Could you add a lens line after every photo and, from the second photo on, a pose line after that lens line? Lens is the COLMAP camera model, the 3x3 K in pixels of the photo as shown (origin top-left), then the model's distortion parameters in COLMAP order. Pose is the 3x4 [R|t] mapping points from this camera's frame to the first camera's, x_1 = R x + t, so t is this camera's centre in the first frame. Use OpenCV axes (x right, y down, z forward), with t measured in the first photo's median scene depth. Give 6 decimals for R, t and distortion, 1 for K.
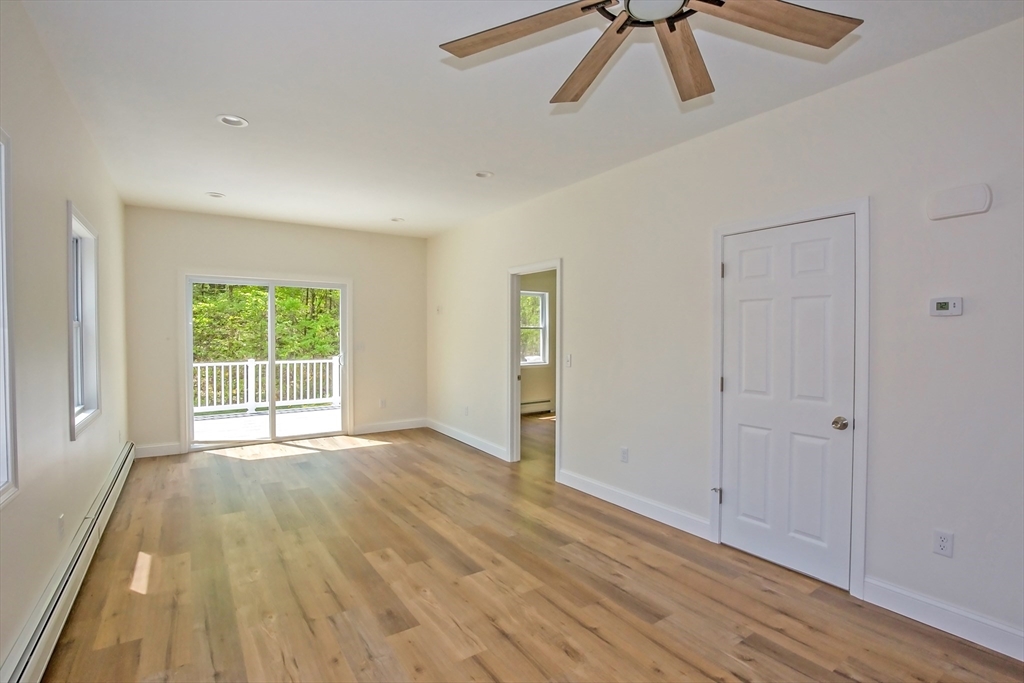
lens RADIAL K [[473.5, 0, 517.6], [0, 473.5, 342.2], [0, 0, 1]] dist [-0.035783, 0.006426]
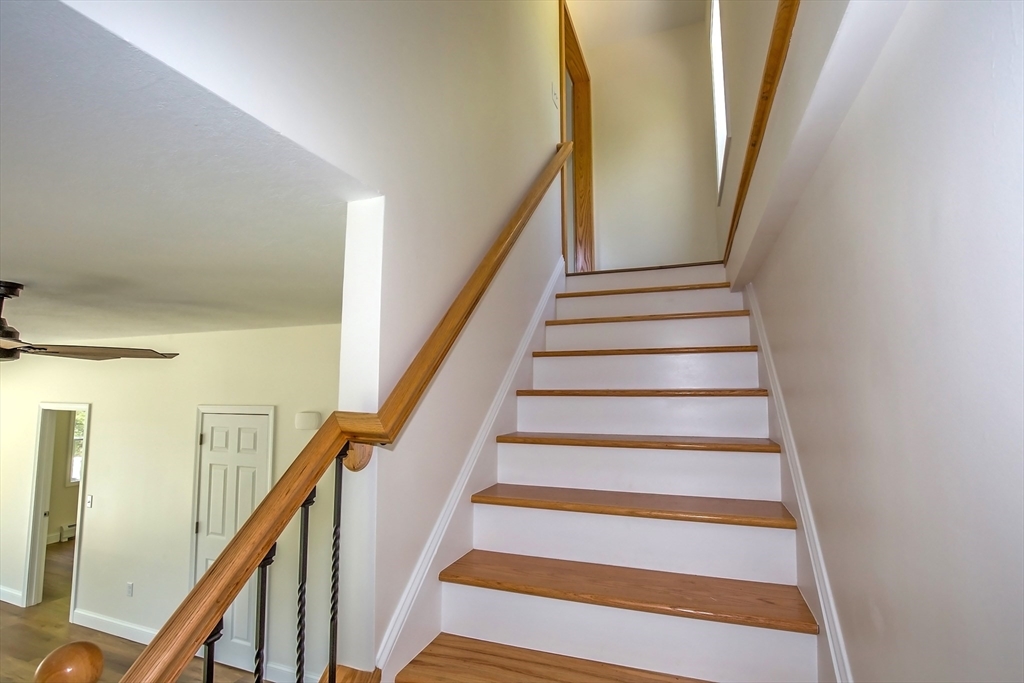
lens RADIAL K [[473.5, 0, 517.6], [0, 473.5, 342.2], [0, 0, 1]] dist [-0.035783, 0.006426]
pose [[0.816263, 0.056150, 0.574945, 0.396875], [0.012807, 0.993261, -0.115186, -0.264233], [-0.577539, 0.101385, 0.810043, -0.611763]]
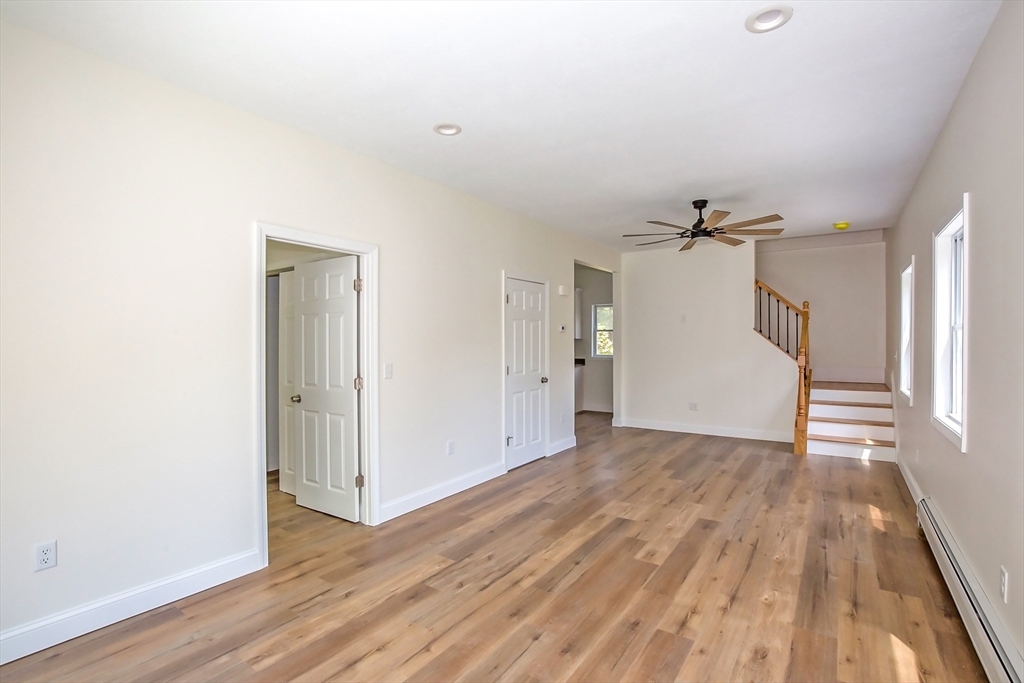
lens RADIAL K [[473.5, 0, 517.6], [0, 473.5, 342.2], [0, 0, 1]] dist [-0.035783, 0.006426]
pose [[-0.344715, -0.003375, 0.938701, -1.084510], [0.020350, 0.999732, 0.011068, -0.021963], [-0.938487, 0.022918, -0.344554, 1.532033]]
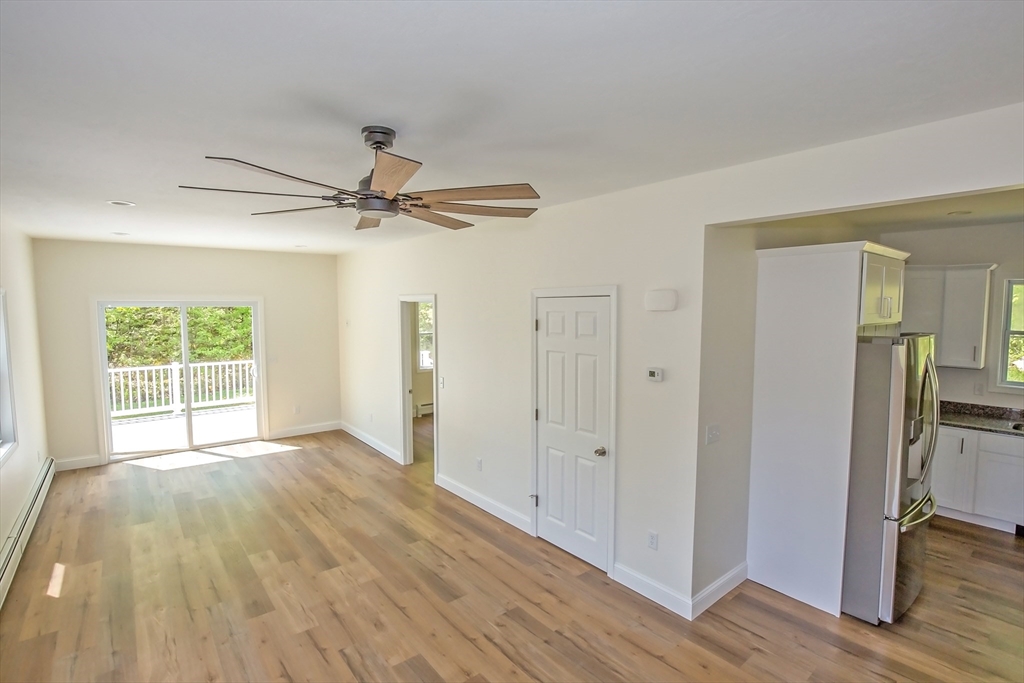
lens RADIAL K [[484.1, 0, 516.2], [0, 484.1, 341.1], [0, 0, 1]] dist [-0.036882, 0.008178]
pose [[0.996835, -0.009055, 0.078979, 0.281626], [0.004878, 0.998587, 0.052914, -0.179827], [-0.079347, -0.052361, 0.995471, -0.286103]]
